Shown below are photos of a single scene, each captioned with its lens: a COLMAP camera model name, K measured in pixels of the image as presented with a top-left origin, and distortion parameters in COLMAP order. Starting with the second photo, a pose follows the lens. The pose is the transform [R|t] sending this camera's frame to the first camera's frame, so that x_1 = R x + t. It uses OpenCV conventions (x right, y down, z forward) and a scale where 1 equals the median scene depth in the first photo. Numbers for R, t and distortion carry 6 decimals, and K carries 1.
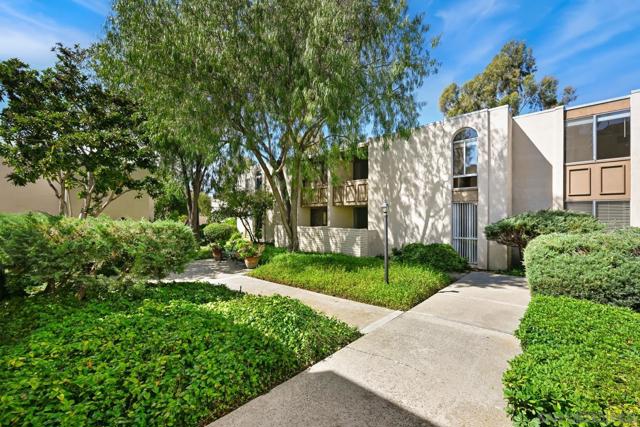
lens RADIAL K [[250.6, 0, 319.4], [0, 250.6, 216.6], [0, 0, 1]] dist [-0.002050, -0.000517]
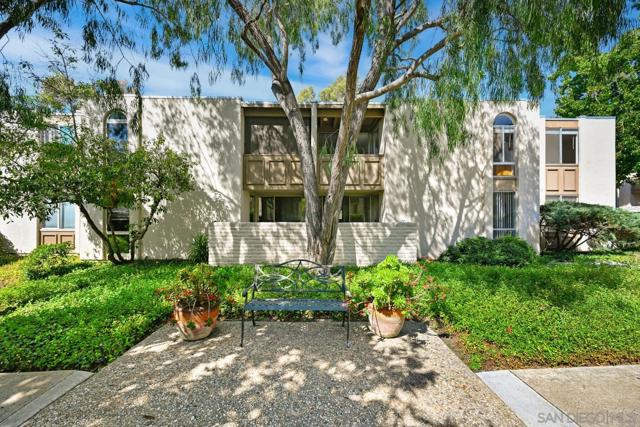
lens RADIAL K [[250.6, 0, 321.5], [0, 250.6, 213.6], [0, 0, 1]] dist [-0.002050, -0.000517]
pose [[0.729717, 0.005151, 0.683730, -0.501283], [-0.003046, 0.999986, -0.004284, 0.029973], [-0.683743, 0.001044, 0.729722, 0.689306]]
